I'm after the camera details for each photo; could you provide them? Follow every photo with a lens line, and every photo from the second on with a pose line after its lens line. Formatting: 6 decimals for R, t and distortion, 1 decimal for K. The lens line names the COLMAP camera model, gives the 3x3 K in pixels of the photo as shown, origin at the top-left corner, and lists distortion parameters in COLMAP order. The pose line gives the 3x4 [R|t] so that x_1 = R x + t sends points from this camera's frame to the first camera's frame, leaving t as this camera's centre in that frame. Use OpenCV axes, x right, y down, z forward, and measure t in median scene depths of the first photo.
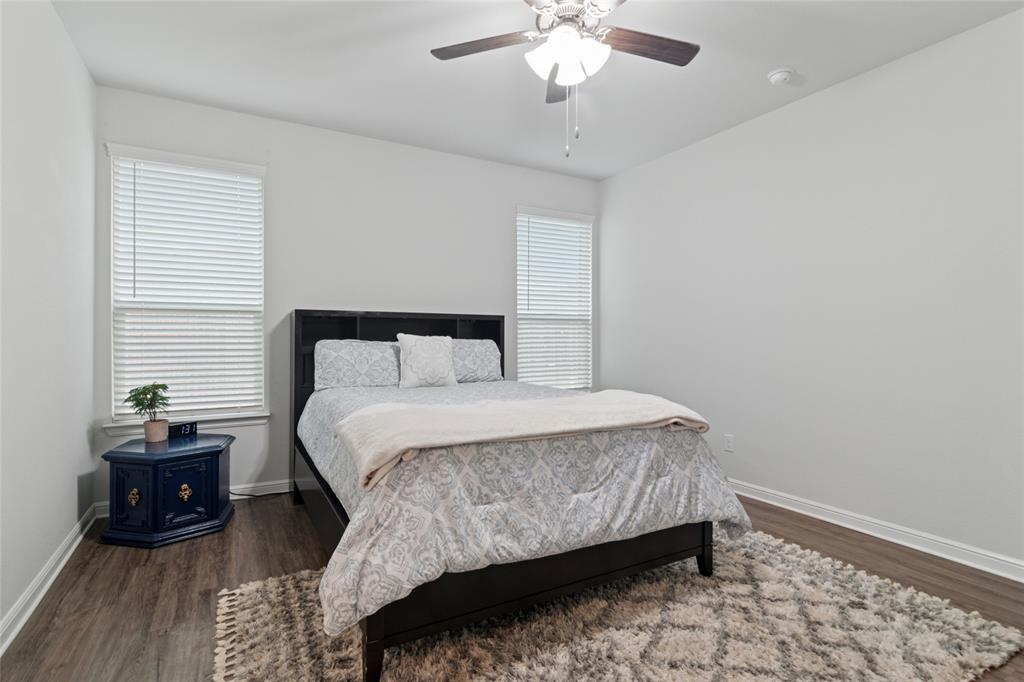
lens RADIAL K [[499.0, 0, 512.4], [0, 499.0, 341.8], [0, 0, 1]] dist [-0.005606, 0.002543]
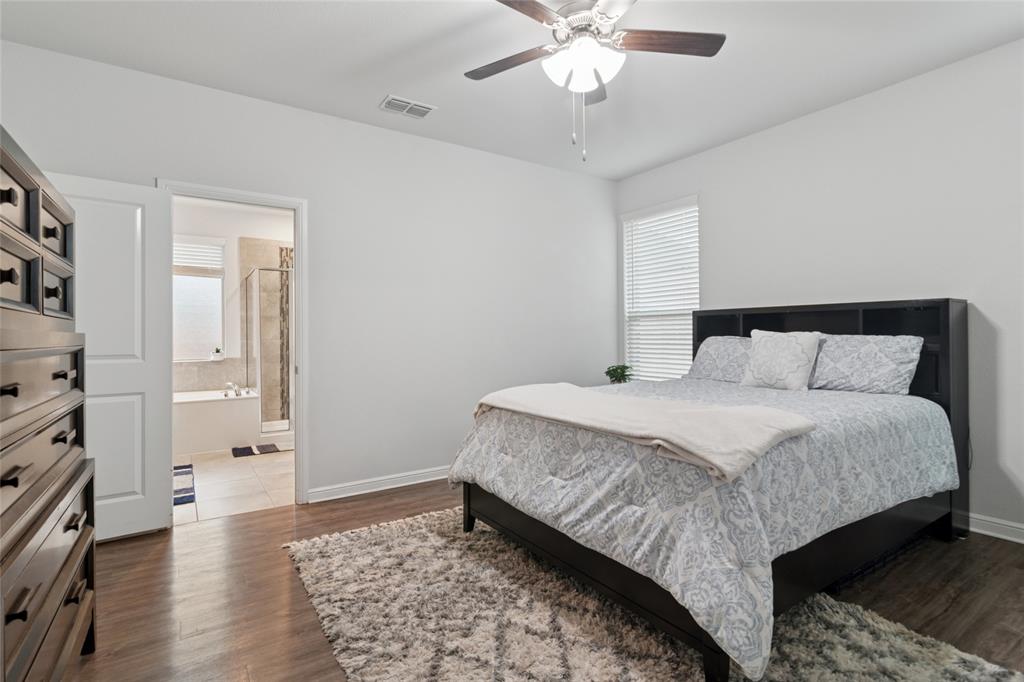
lens RADIAL K [[499.0, 0, 515.9], [0, 499.0, 334.7], [0, 0, 1]] dist [-0.005606, 0.002543]
pose [[0.086605, -0.004929, -0.996231, 1.132783], [0.000664, 0.999988, -0.004890, -0.004285], [0.996243, -0.000238, 0.086607, 0.757917]]
